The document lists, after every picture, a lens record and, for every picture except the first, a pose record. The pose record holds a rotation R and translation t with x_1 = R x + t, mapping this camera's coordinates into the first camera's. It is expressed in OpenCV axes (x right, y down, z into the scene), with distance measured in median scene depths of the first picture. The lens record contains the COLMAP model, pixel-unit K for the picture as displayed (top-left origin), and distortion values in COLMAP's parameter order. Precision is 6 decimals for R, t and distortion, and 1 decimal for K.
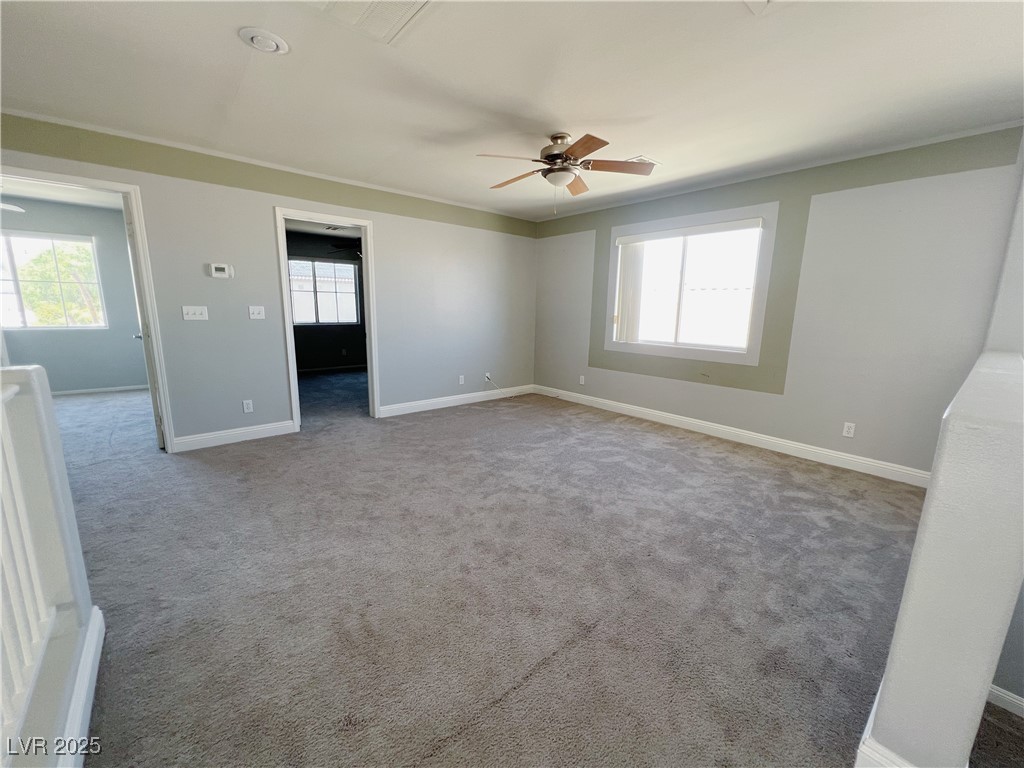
lens RADIAL K [[413.7, 0, 514.8], [0, 413.7, 387.6], [0, 0, 1]] dist [-0.001019, 0.000276]
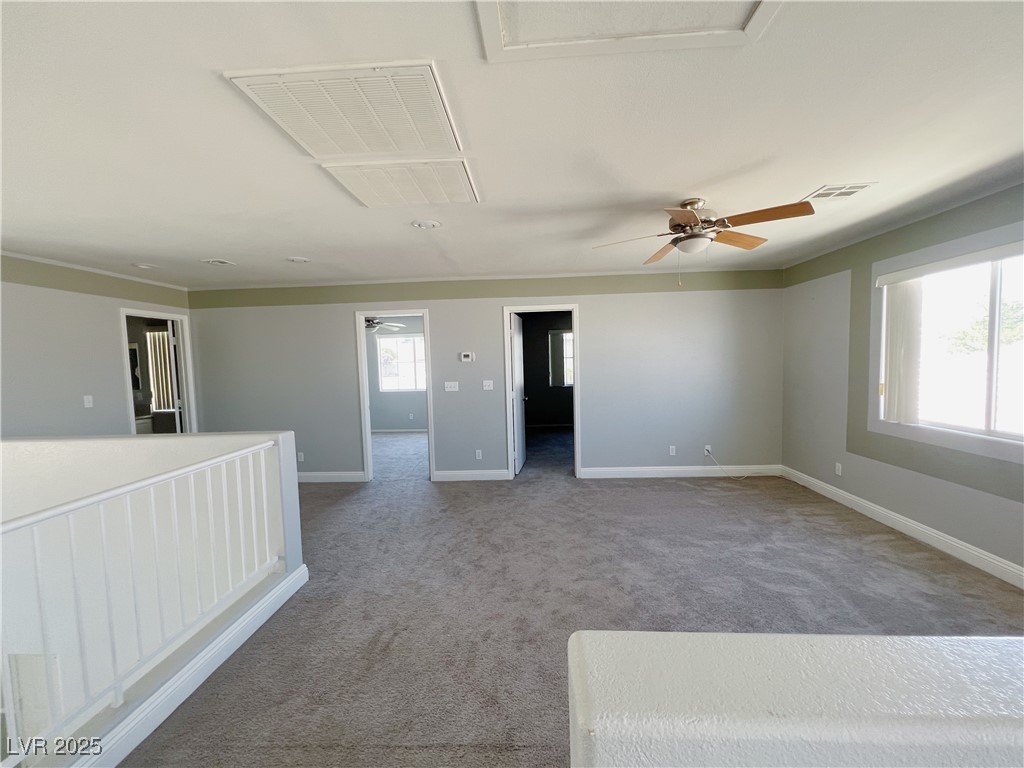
lens RADIAL K [[413.7, 0, 513.0], [0, 413.7, 388.5], [0, 0, 1]] dist [-0.001019, 0.000276]
pose [[0.723314, 0.008424, -0.690468, 0.350715], [-0.090966, 0.992374, -0.083186, -0.065289], [0.684501, 0.122979, 0.718564, 0.094134]]
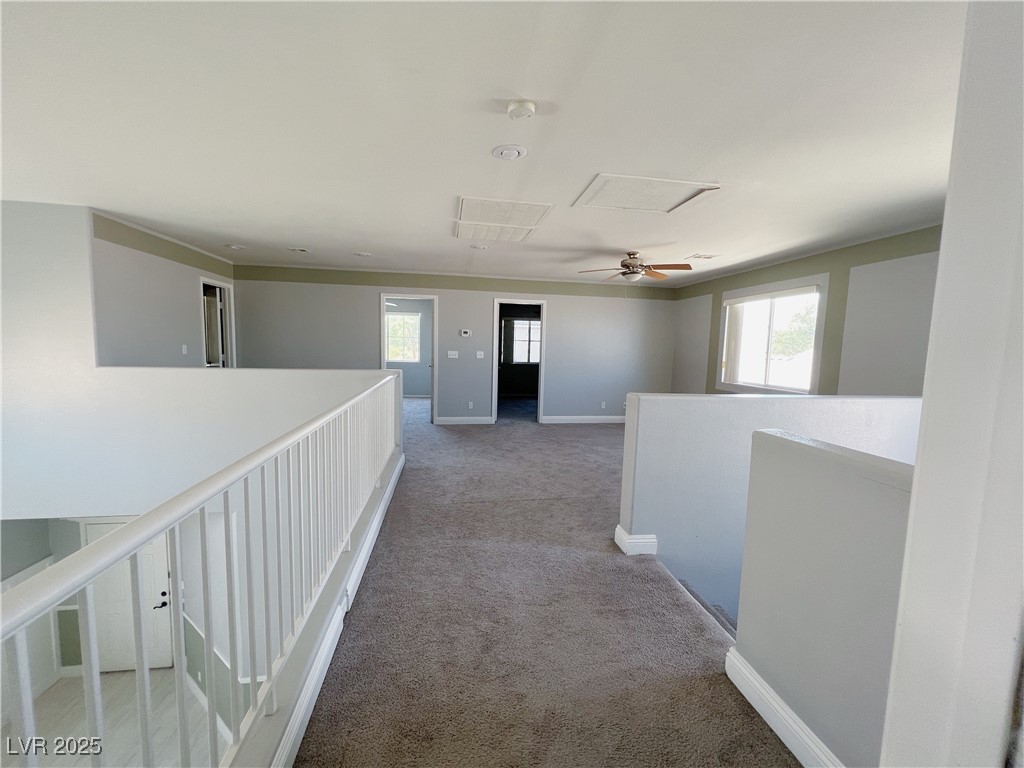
lens RADIAL K [[413.7, 0, 512.2], [0, 413.7, 388.0], [0, 0, 1]] dist [-0.001019, 0.000276]
pose [[0.850453, 0.056805, -0.522976, 0.454607], [-0.110577, 0.991245, -0.072150, 0.079833], [0.514299, 0.119189, 0.849288, -0.455280]]
